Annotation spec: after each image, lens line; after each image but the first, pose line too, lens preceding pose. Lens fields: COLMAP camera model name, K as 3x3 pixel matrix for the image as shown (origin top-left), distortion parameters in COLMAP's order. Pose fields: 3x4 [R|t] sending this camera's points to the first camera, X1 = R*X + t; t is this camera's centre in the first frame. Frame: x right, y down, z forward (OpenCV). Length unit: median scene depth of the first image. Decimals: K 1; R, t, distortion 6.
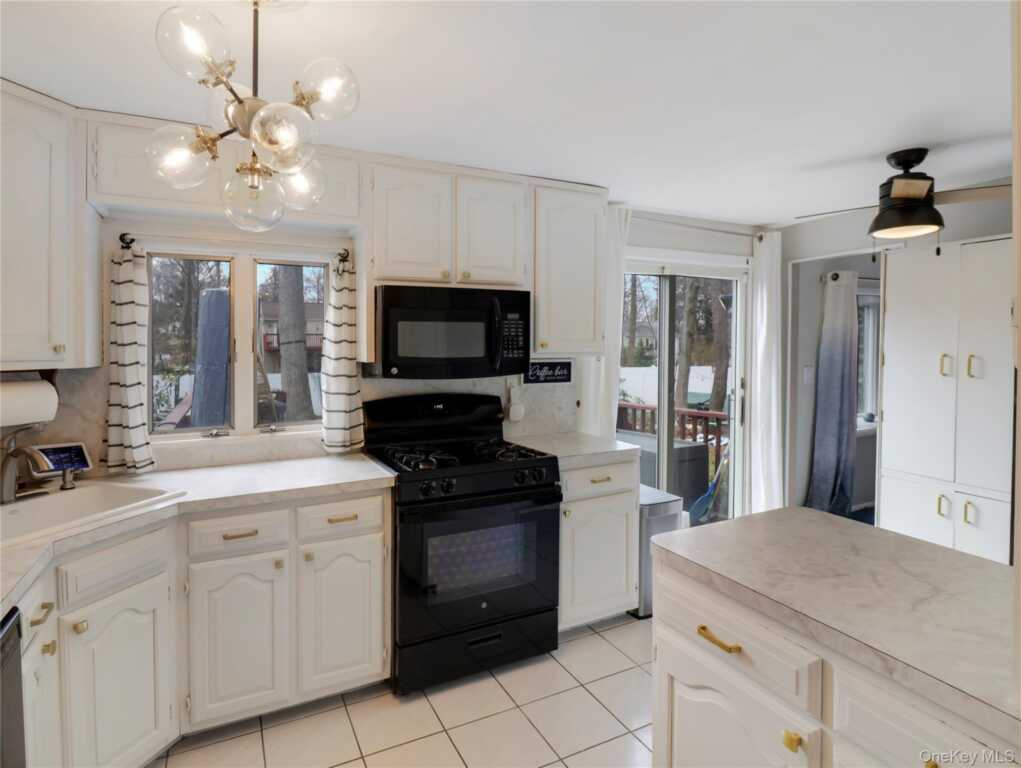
lens RADIAL K [[542.2, 0, 508.7], [0, 542.2, 378.6], [0, 0, 1]] dist [-0.052971, -0.000228]
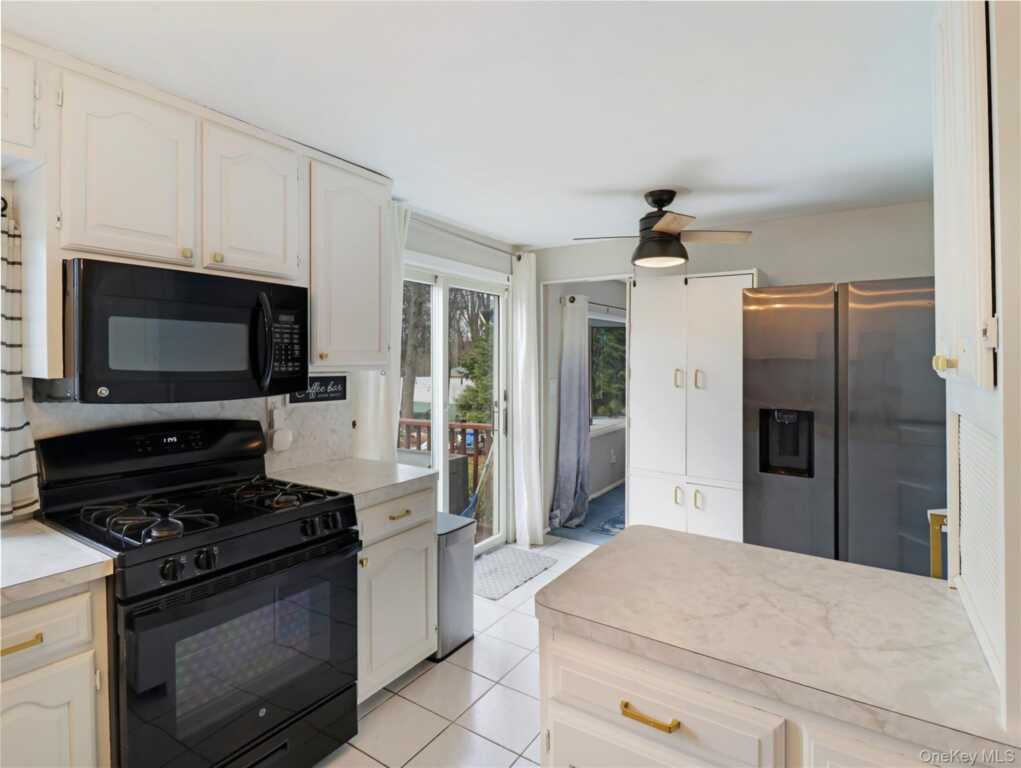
lens RADIAL K [[521.8, 0, 527.1], [0, 521.8, 382.2], [0, 0, 1]] dist [-0.035840, -0.000974]
pose [[0.853969, -0.006746, 0.520280, -0.082005], [0.013413, 0.999869, -0.009052, -0.011768], [-0.520151, 0.014709, 0.853948, 0.185940]]
